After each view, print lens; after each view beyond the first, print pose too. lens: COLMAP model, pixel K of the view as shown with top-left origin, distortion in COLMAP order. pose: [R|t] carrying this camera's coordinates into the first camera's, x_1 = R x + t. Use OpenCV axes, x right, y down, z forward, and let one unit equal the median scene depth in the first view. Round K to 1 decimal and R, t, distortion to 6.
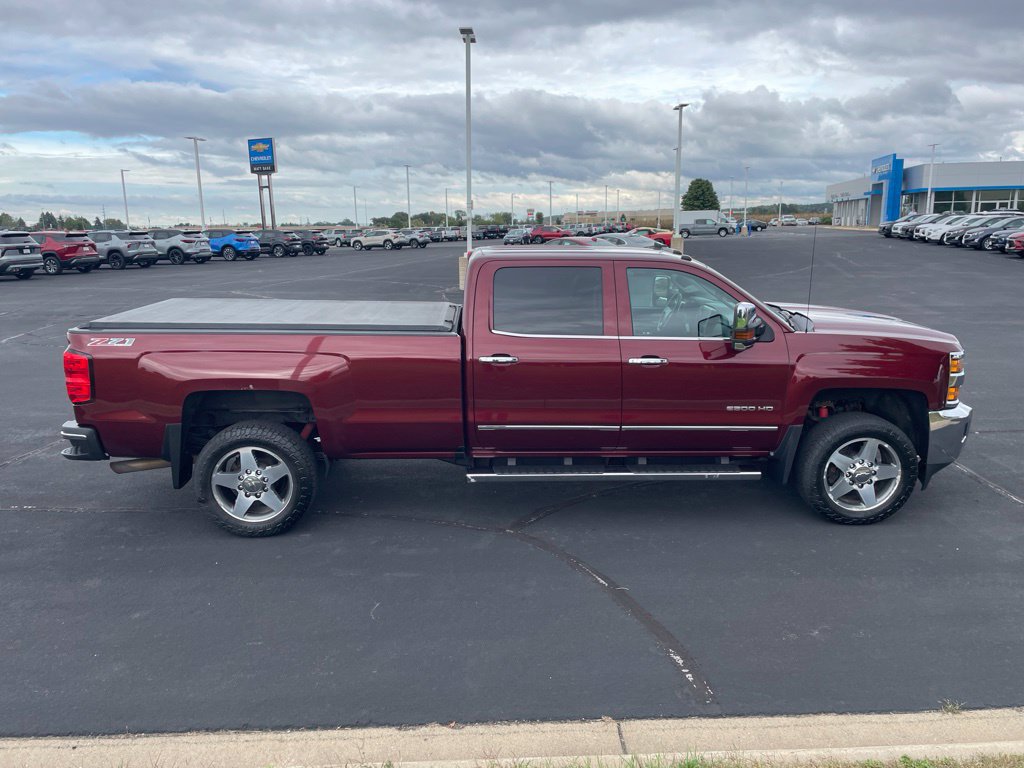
lens RADIAL K [[787.4, 0, 512.0], [0, 787.4, 384.0], [0, 0, 1]] dist [0.103724, -0.136955]
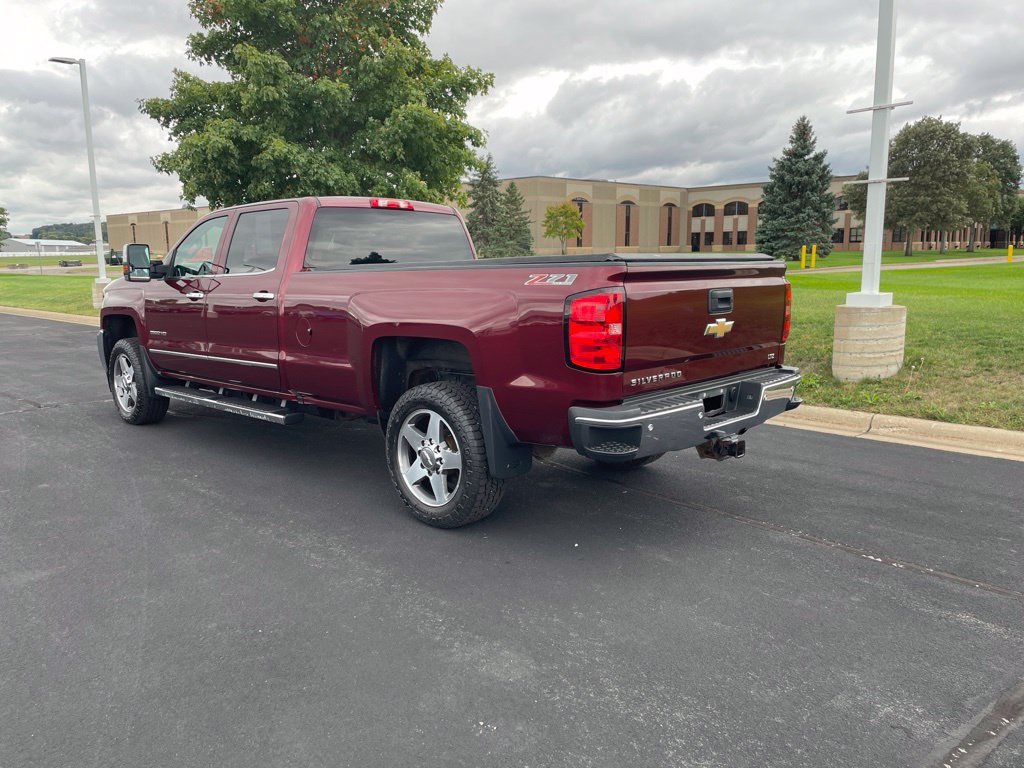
lens RADIAL K [[777.2, 0, 481.0], [0, 777.2, 380.4], [0, 0, 1]] dist [0.029362, -0.006760]
pose [[-0.672941, -0.100248, 0.732872, -0.115649], [0.170884, 0.942903, 0.285888, -0.029300], [-0.719687, 0.317622, -0.617388, 0.216671]]
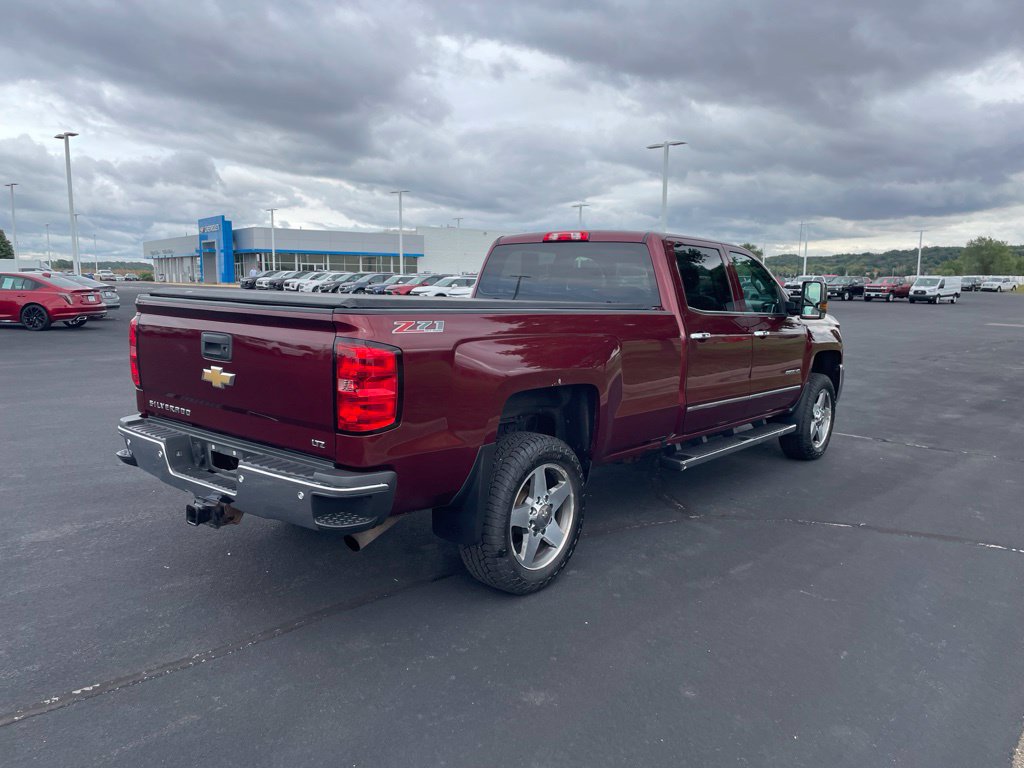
lens RADIAL K [[787.4, 0, 512.0], [0, 787.4, 384.0], [0, 0, 1]] dist [0.103724, -0.136955]
pose [[0.663675, -0.078419, 0.743899, -0.108164], [0.134409, 0.990805, -0.015466, 0.001413], [-0.735846, 0.110251, 0.668113, 0.063167]]
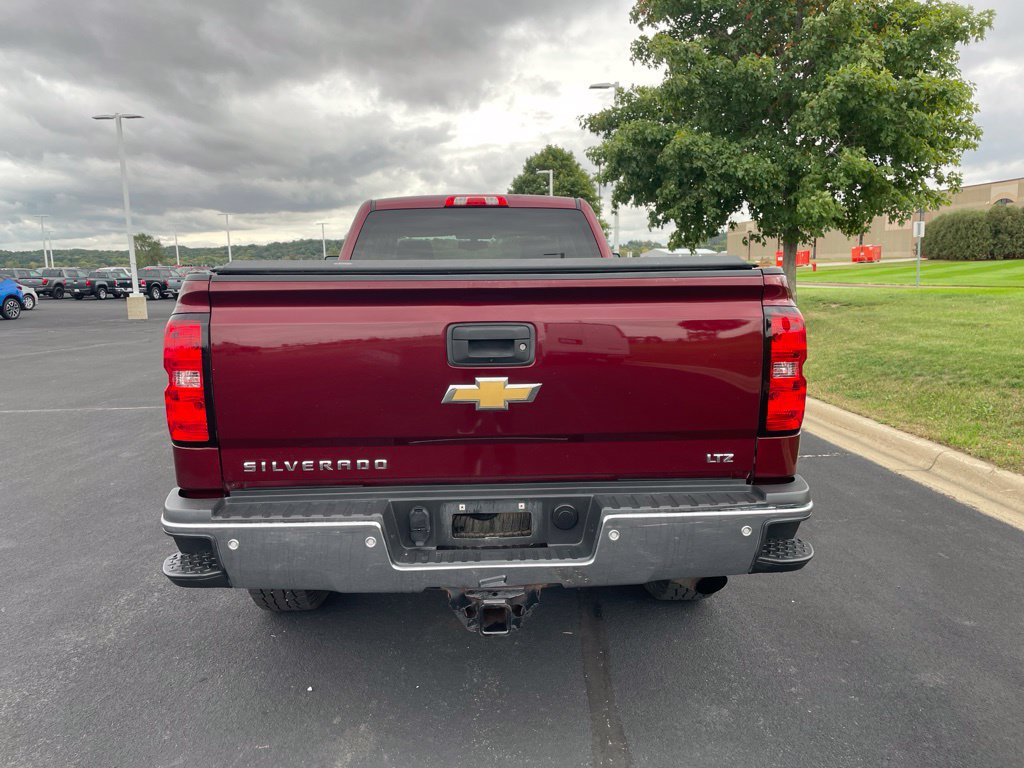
lens RADIAL K [[765.9, 0, 512.0], [0, 765.9, 384.0], [0, 0, 1]] dist [0.092907, -0.115077]
pose [[-0.011780, -0.137208, 0.990472, -0.116358], [0.225207, 0.964727, 0.136320, -0.011568], [-0.974240, 0.224668, 0.019536, 0.136956]]
